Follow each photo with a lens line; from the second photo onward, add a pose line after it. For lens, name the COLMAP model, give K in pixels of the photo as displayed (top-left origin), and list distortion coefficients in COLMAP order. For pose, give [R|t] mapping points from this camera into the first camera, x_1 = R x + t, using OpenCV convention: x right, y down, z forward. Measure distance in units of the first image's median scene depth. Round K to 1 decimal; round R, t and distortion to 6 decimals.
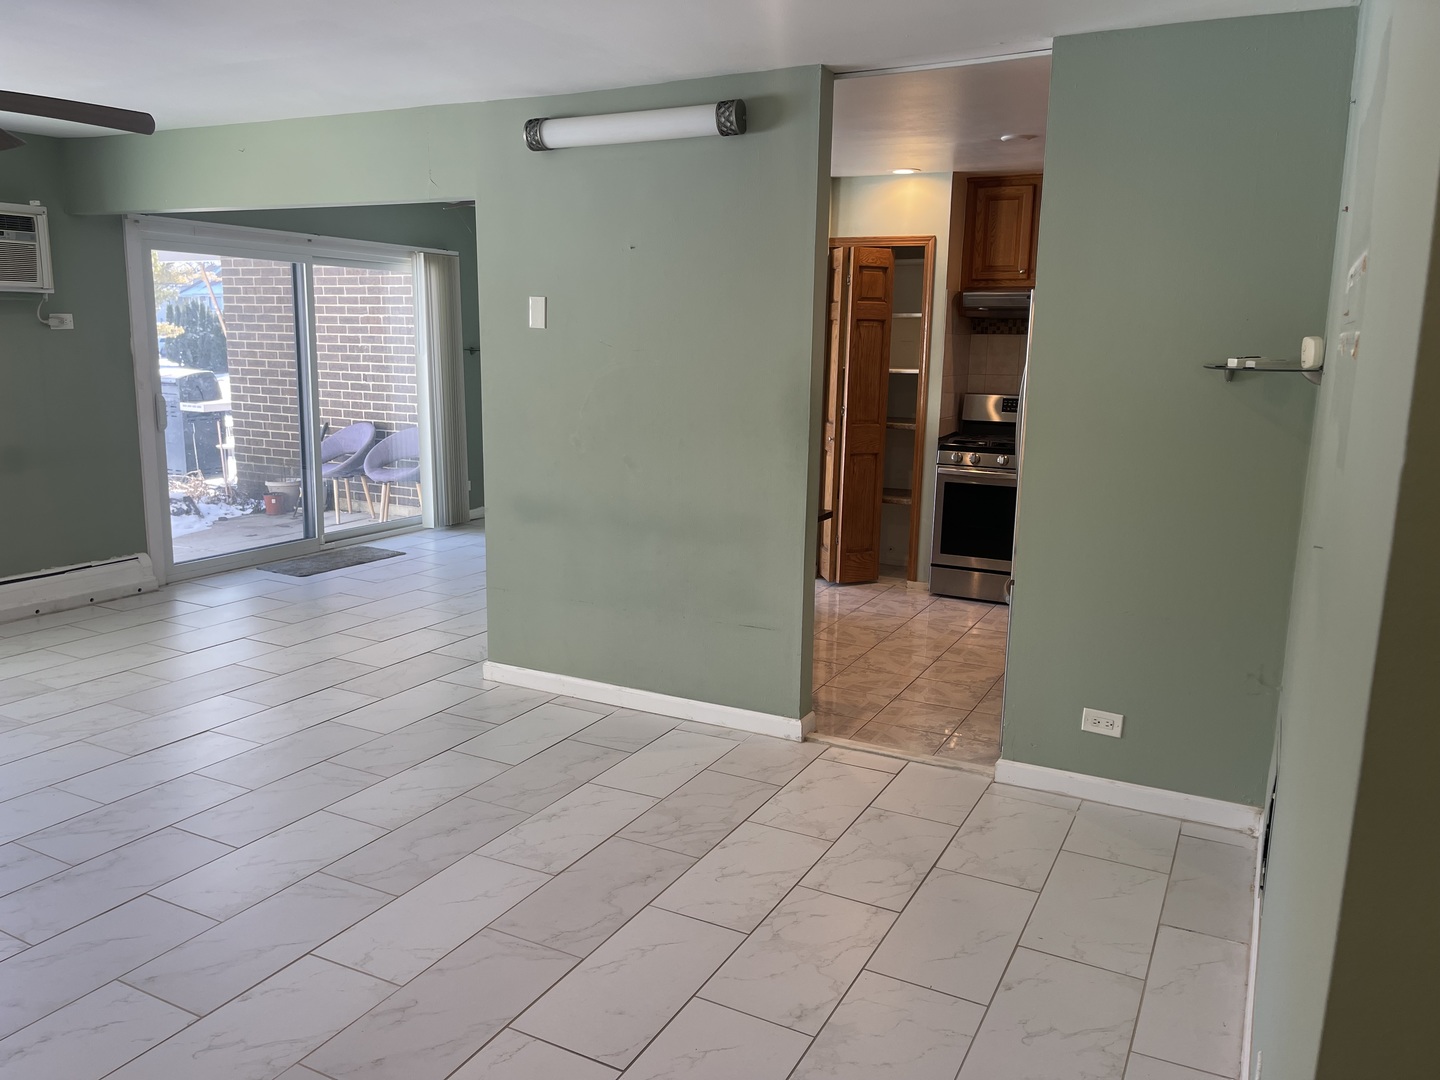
lens RADIAL K [[1077.8, 0, 711.7], [0, 1077.8, 538.9], [0, 0, 1]] dist [0.096922, -0.139942]
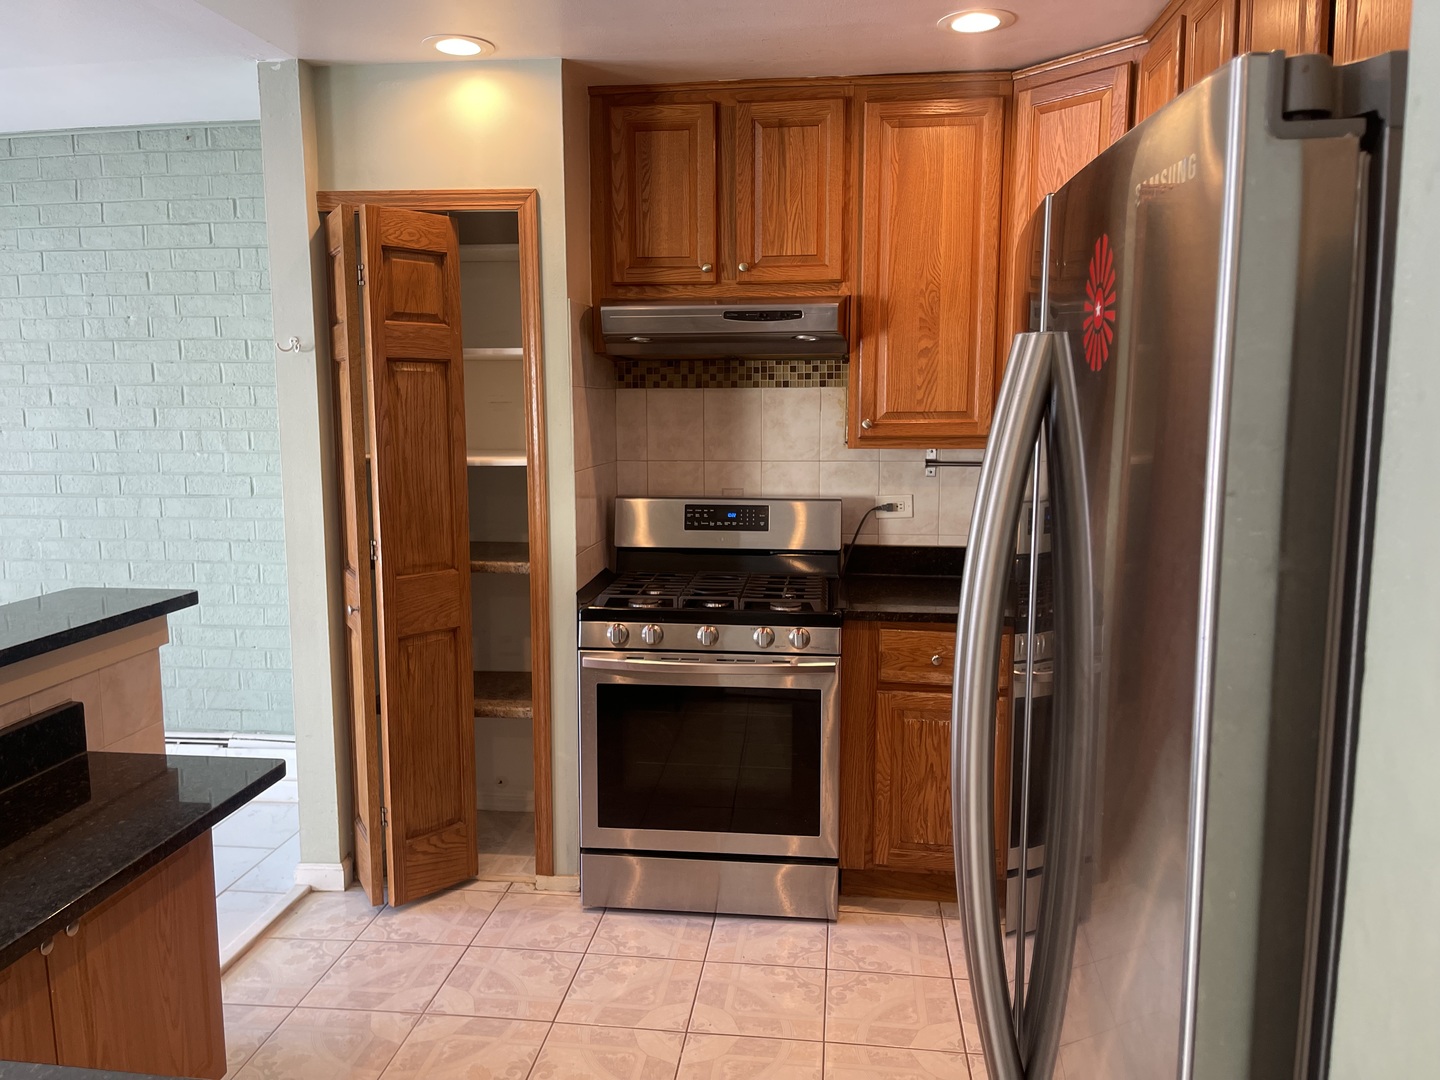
lens RADIAL K [[1077.8, 0, 711.7], [0, 1077.8, 538.9], [0, 0, 1]] dist [0.096922, -0.139942]
pose [[0.935742, -0.065266, 0.346593, 0.095900], [0.082856, 0.995905, -0.036162, -0.094645], [-0.342814, 0.062555, 0.937318, 0.507052]]
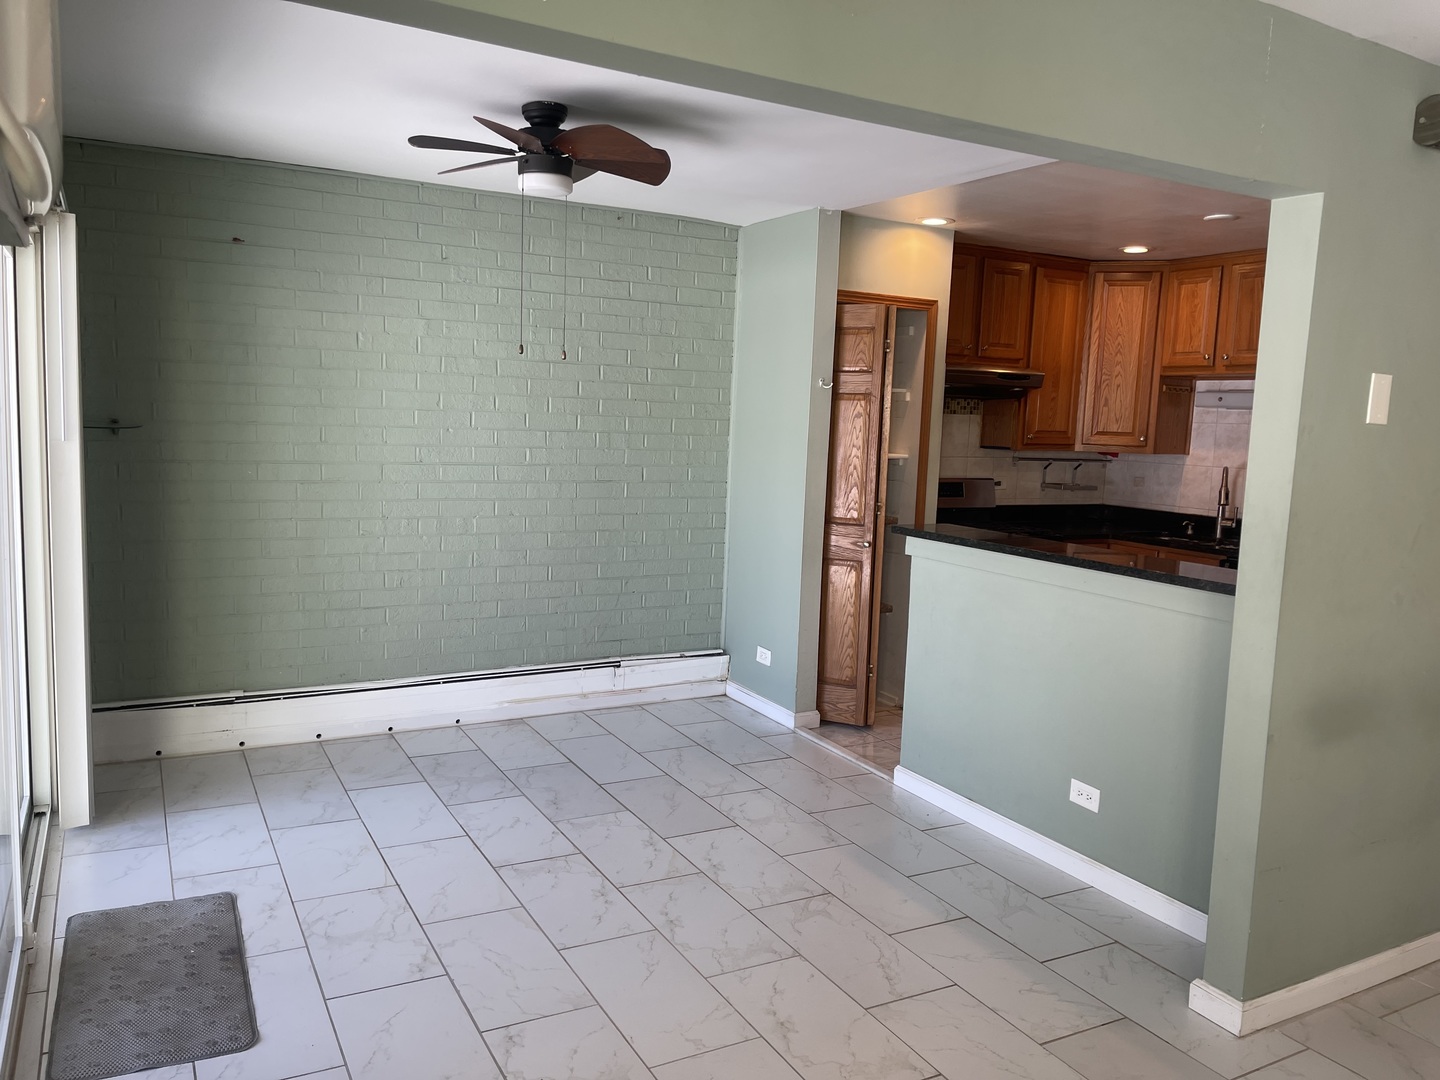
lens RADIAL K [[1077.8, 0, 711.7], [0, 1077.8, 538.9], [0, 0, 1]] dist [0.096922, -0.139942]
pose [[0.552341, -0.093446, 0.828364, -0.610287], [0.128568, 0.991357, 0.026106, -0.133467], [-0.823644, 0.092082, 0.559581, 0.665270]]
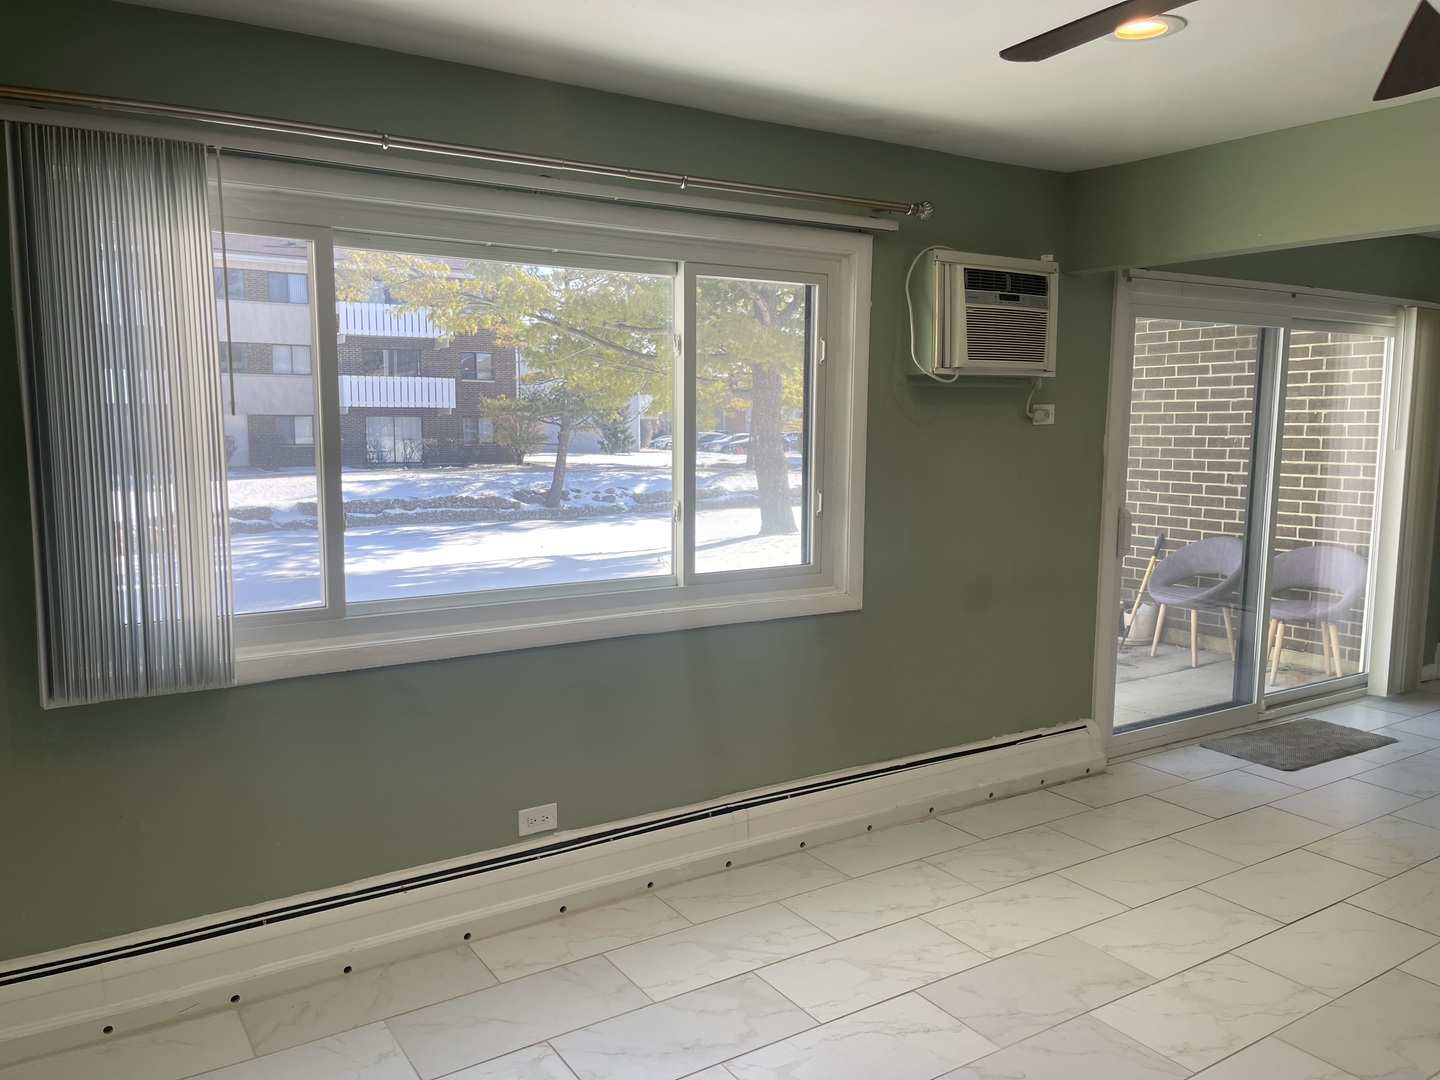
lens RADIAL K [[1077.8, 0, 711.7], [0, 1077.8, 538.9], [0, 0, 1]] dist [0.096922, -0.139942]
pose [[0.875330, 0.037007, -0.482107, -0.383197], [-0.075514, 0.995295, -0.060705, -0.044028], [0.477593, 0.089543, 0.874006, 0.213110]]
